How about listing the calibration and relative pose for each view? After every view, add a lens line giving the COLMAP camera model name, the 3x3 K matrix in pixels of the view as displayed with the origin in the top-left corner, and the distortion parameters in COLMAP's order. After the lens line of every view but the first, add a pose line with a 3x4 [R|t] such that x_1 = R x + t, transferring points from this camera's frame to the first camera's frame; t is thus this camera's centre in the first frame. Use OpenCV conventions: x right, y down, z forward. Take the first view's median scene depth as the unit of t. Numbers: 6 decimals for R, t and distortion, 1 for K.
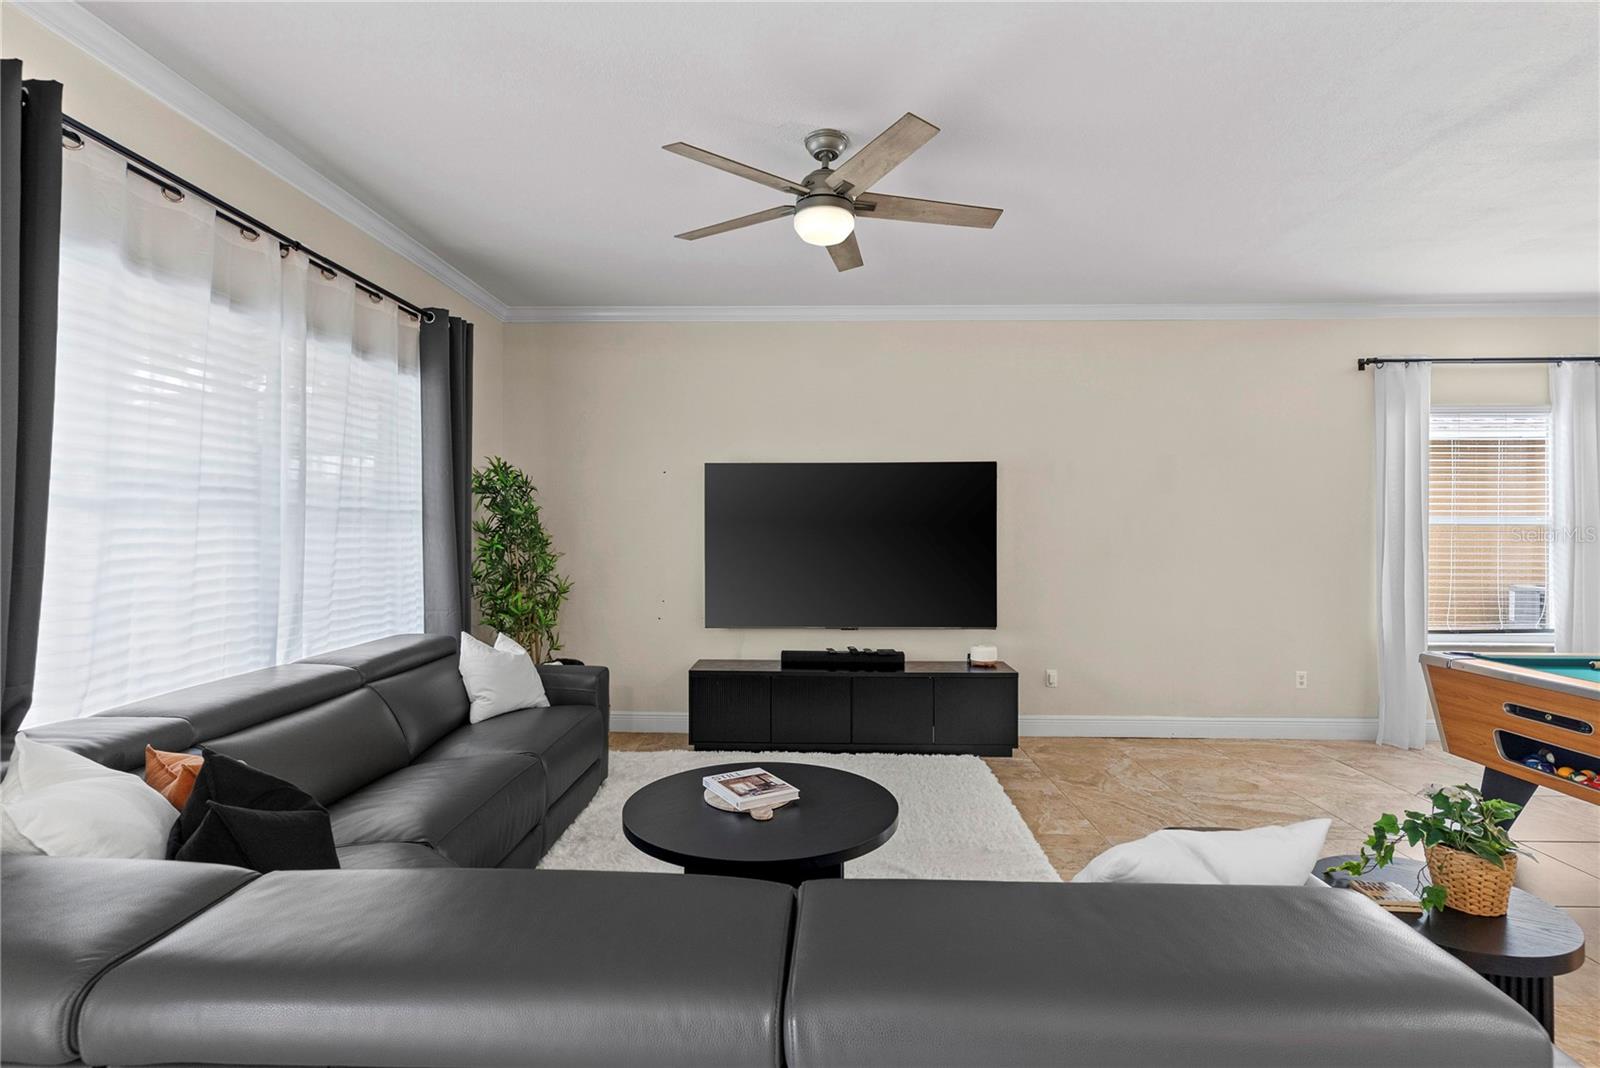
lens RADIAL K [[772.9, 0, 799.2], [0, 772.9, 523.0], [0, 0, 1]] dist [-0.001674, 0.001637]
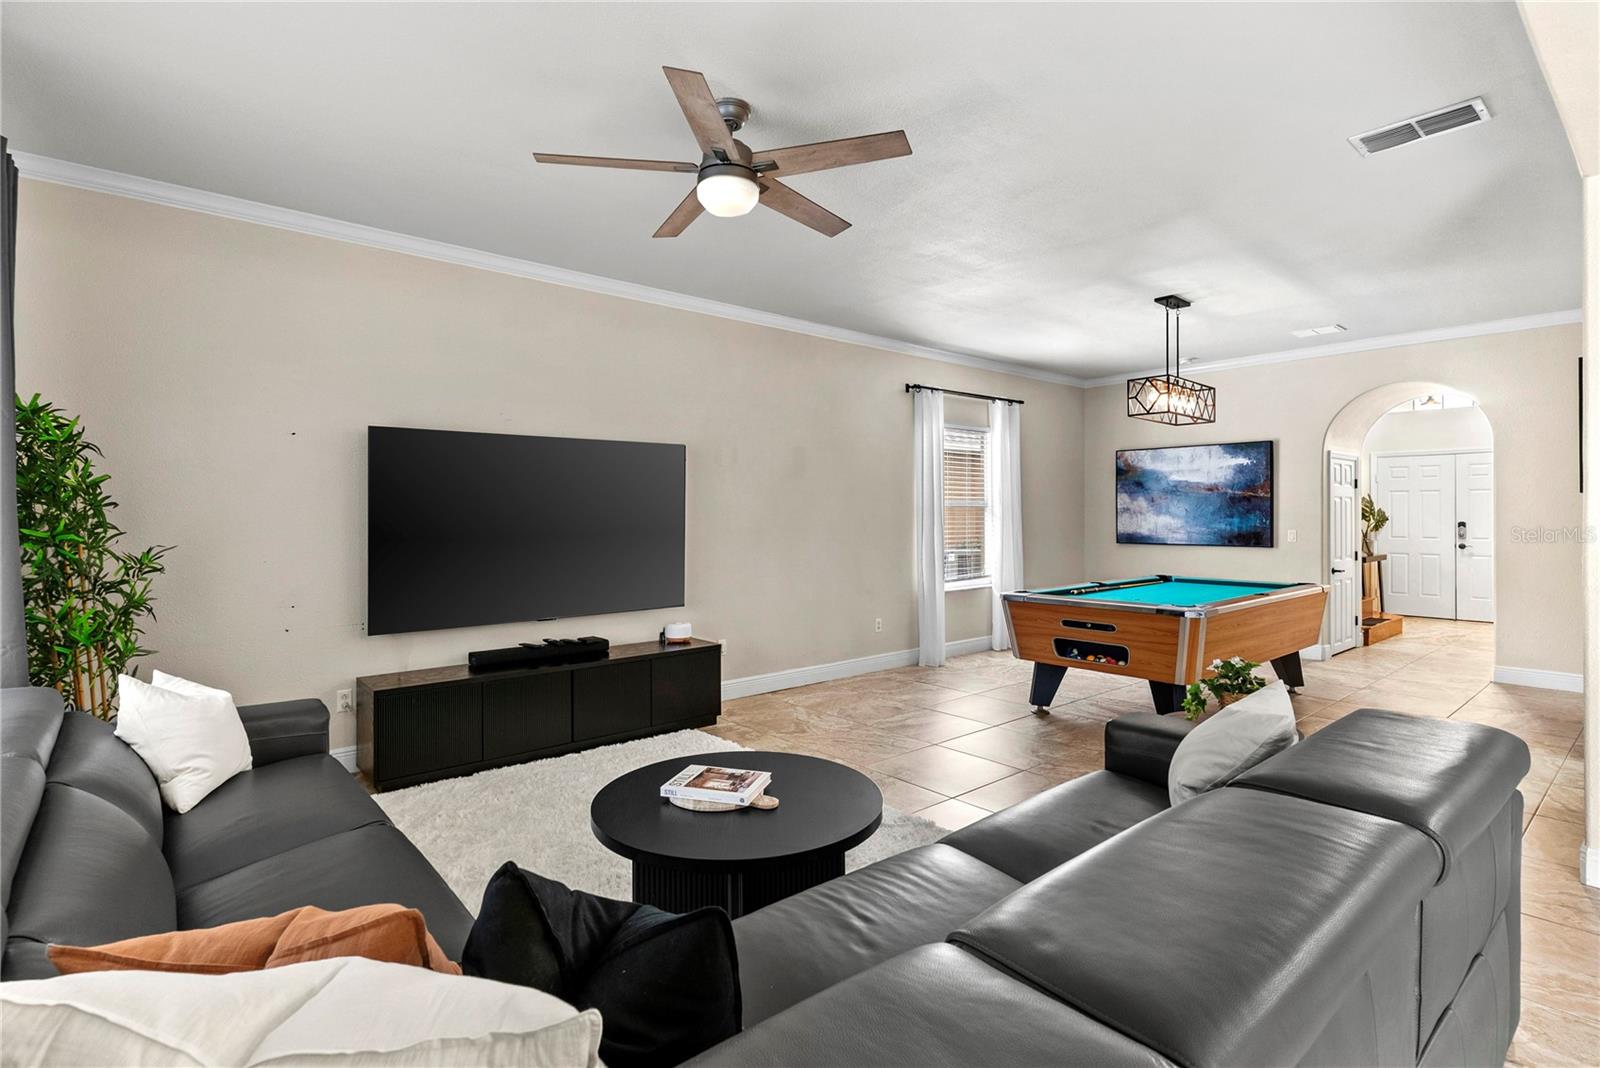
lens RADIAL K [[772.9, 0, 798.7], [0, 772.9, 506.5], [0, 0, 1]] dist [-0.001674, 0.001637]
pose [[0.740105, 0.002021, 0.672489, -0.360207], [-0.002265, 0.999997, -0.000513, 0.004342], [-0.672488, -0.001144, 0.740107, 0.141202]]
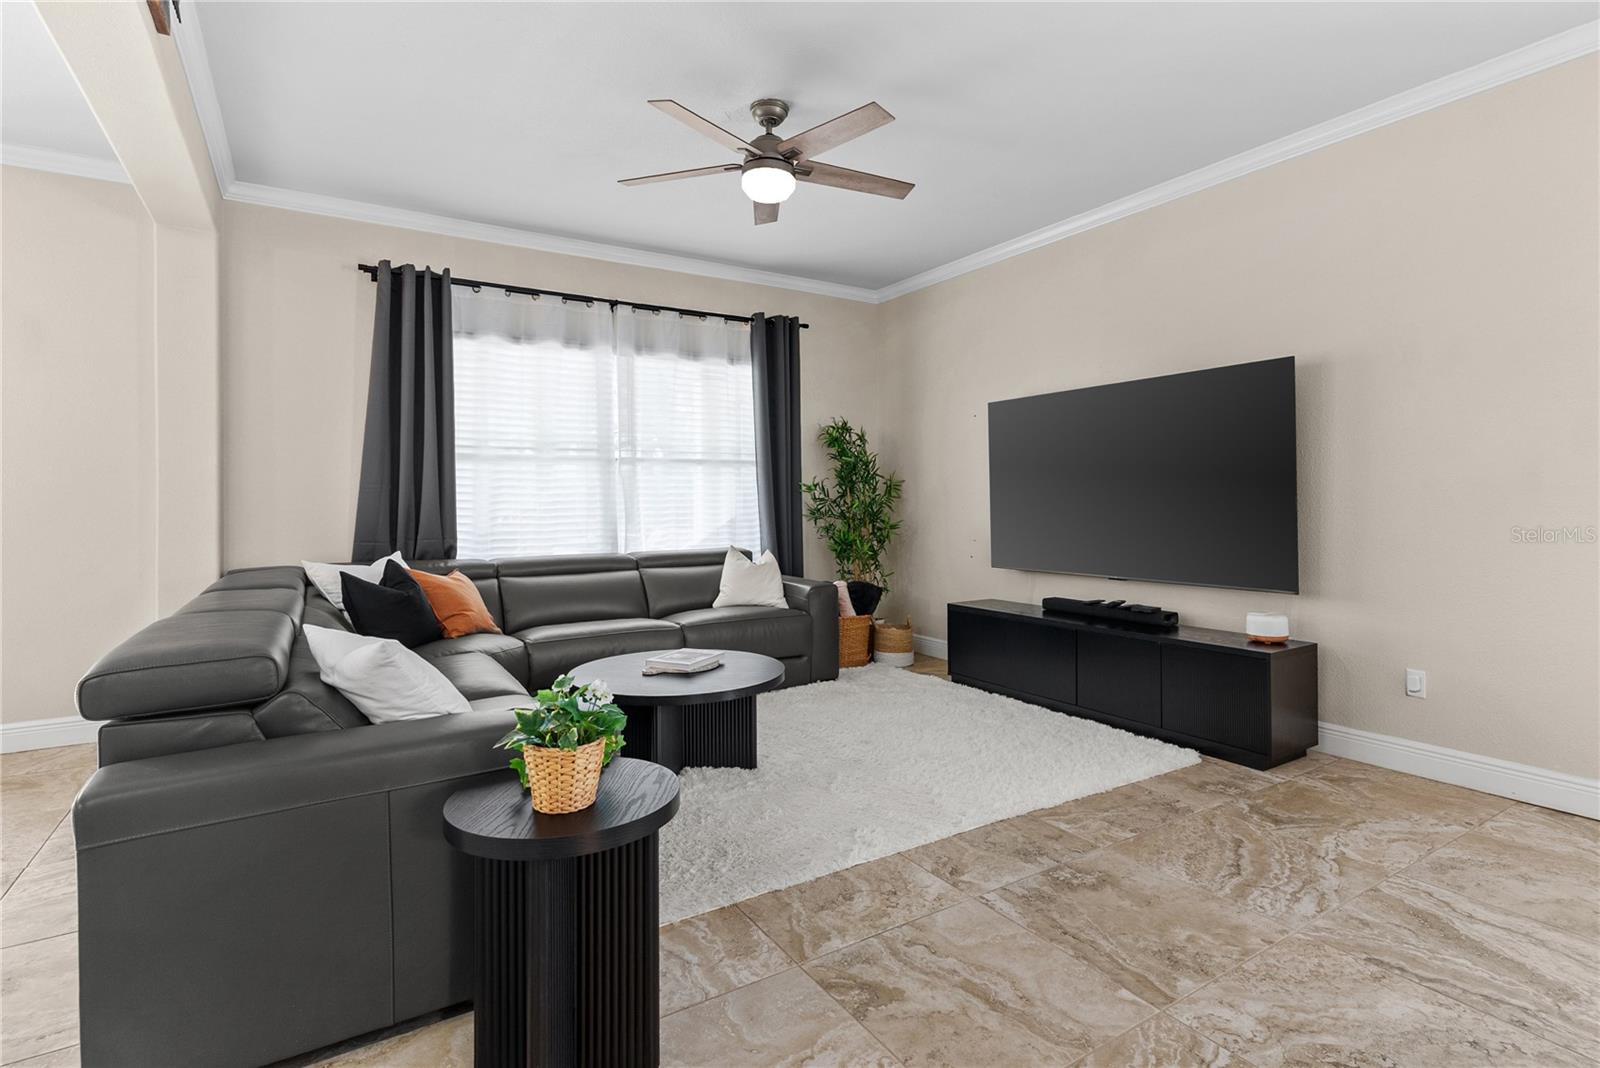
lens RADIAL K [[772.9, 0, 793.4], [0, 772.9, 494.2], [0, 0, 1]] dist [-0.001674, 0.001637]
pose [[0.554427, -0.014523, -0.832106, 0.637128], [0.015087, 0.999859, -0.007399, 0.049742], [0.832096, -0.008452, 0.554568, 0.257938]]
